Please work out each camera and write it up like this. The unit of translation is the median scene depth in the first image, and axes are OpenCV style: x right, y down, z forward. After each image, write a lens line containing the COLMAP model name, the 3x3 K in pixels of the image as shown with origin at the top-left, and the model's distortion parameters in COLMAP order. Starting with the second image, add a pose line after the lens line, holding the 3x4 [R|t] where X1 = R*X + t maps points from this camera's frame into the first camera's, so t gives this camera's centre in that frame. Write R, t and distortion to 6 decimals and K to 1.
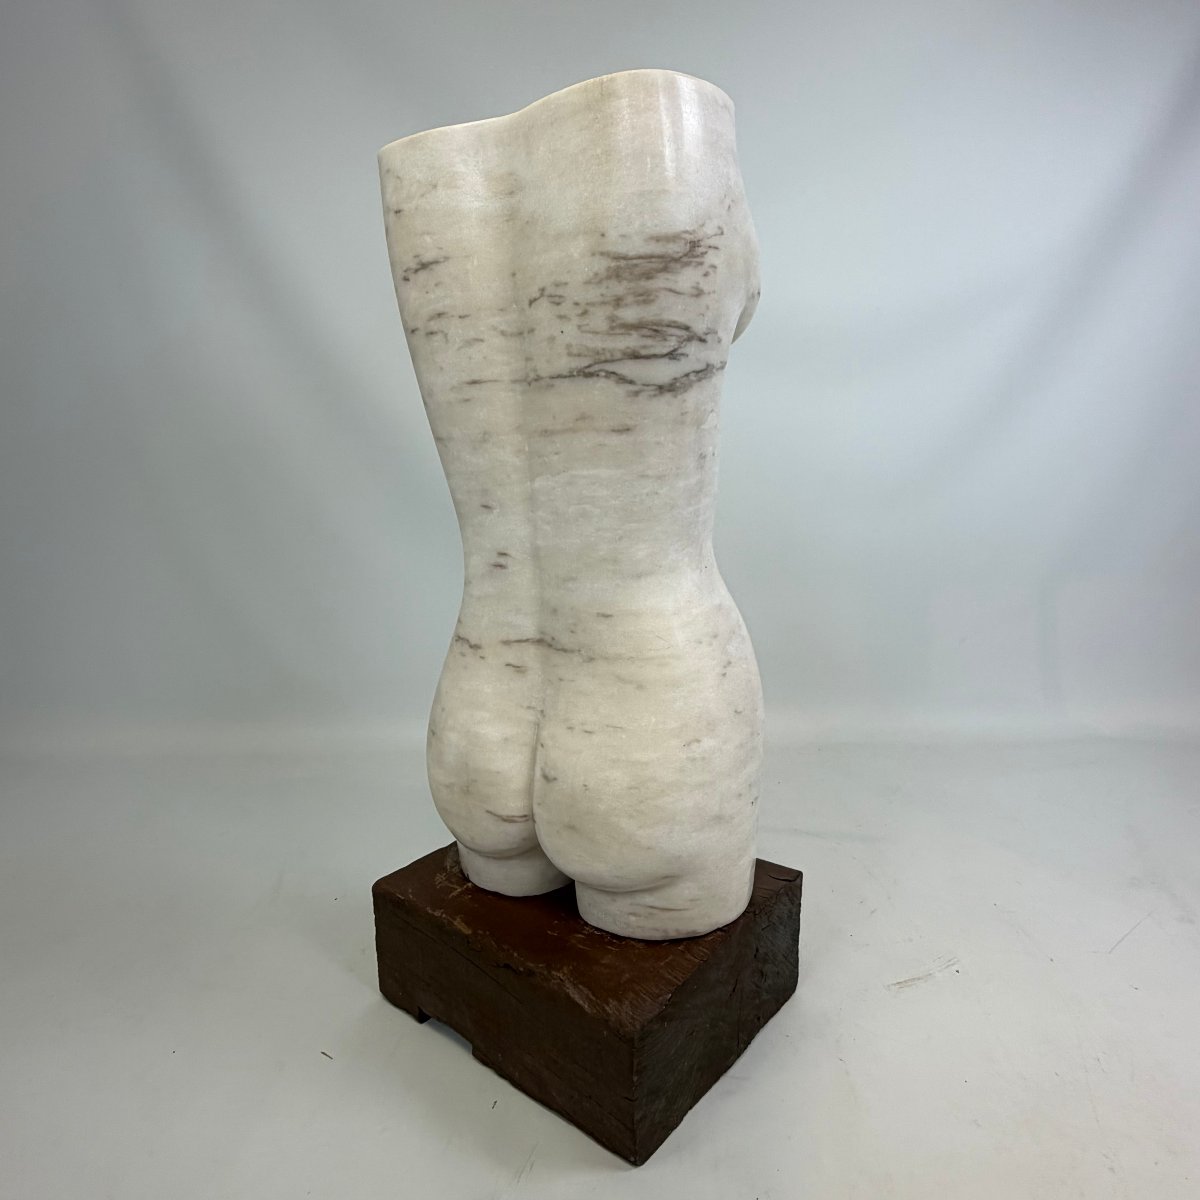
lens RADIAL K [[888.2, 0, 592.0], [0, 888.2, 594.4], [0, 0, 1]] dist [0.000741, -0.001153]
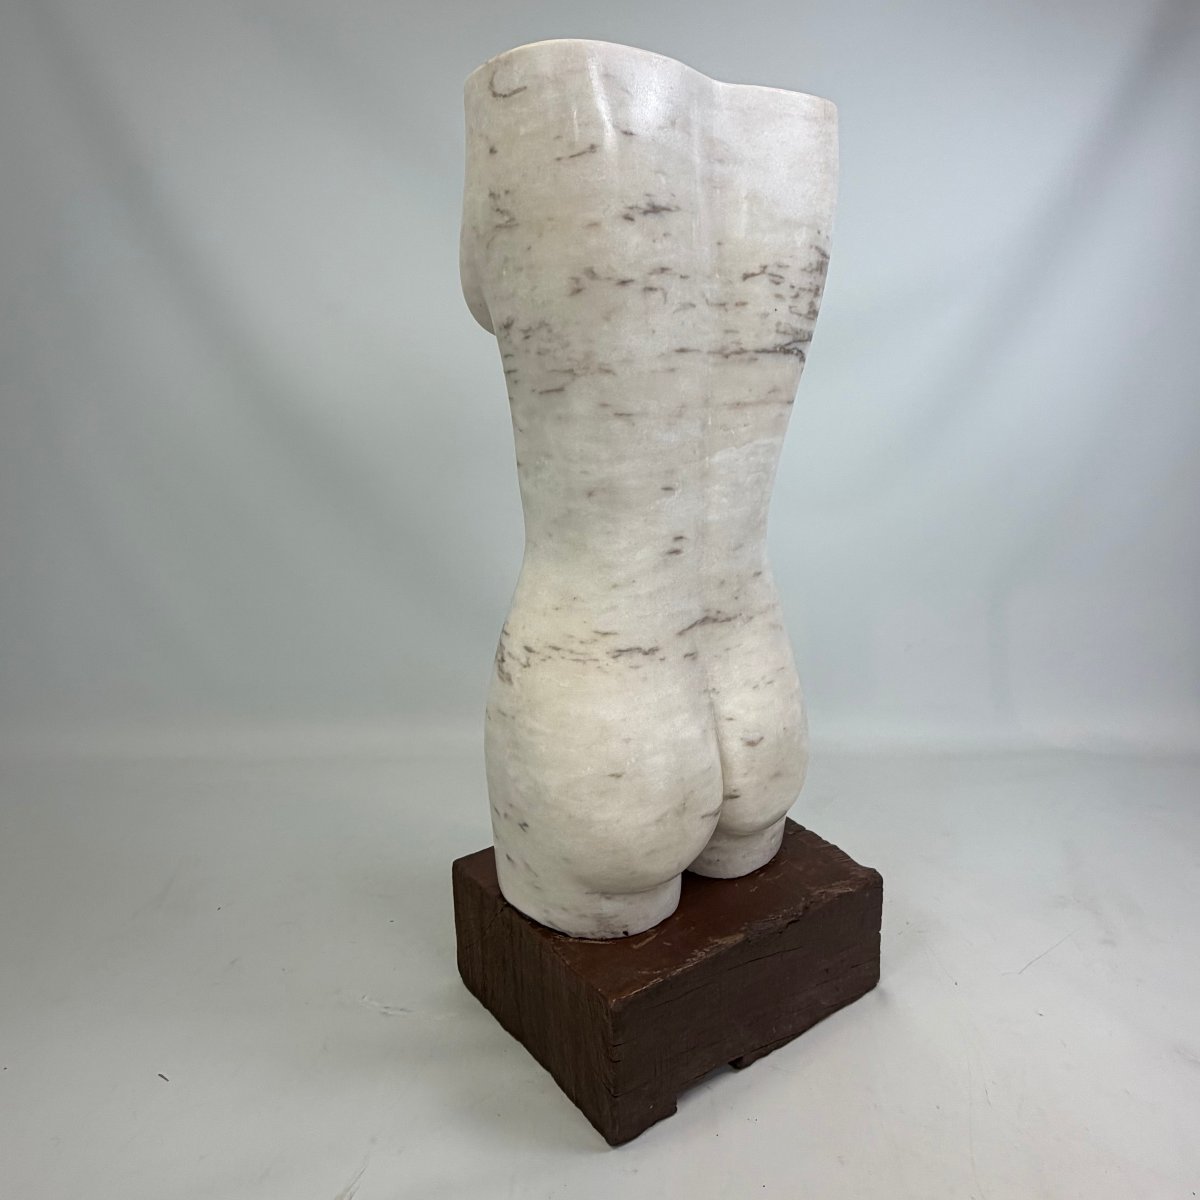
lens RADIAL K [[888.2, 0, 605.5], [0, 888.2, 589.0], [0, 0, 1]] dist [0.000741, -0.001153]
pose [[0.272363, -0.175074, 0.946133, -1.074064], [0.216235, 0.969292, 0.117111, -0.126729], [-0.937582, 0.172691, 0.301857, 0.850927]]
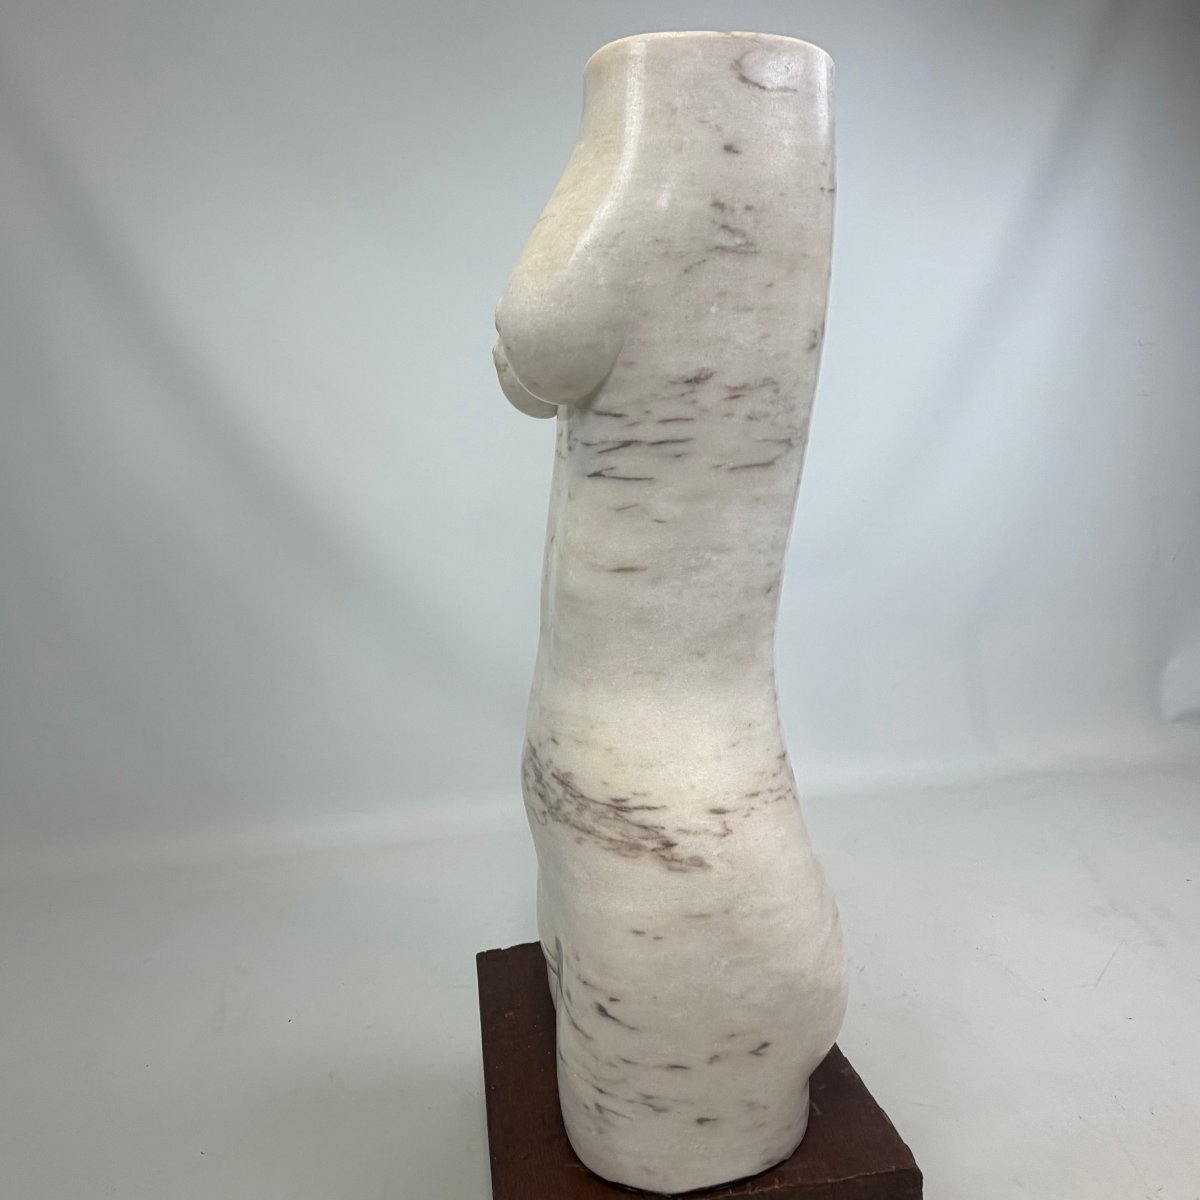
lens RADIAL K [[888.2, 0, 589.5], [0, 888.2, 582.3], [0, 0, 1]] dist [0.000741, -0.001153]
pose [[-0.703784, -0.030858, 0.709743, -0.614979], [0.215670, 0.942625, 0.254842, -0.348410], [-0.676886, 0.332424, -0.656750, 1.722184]]
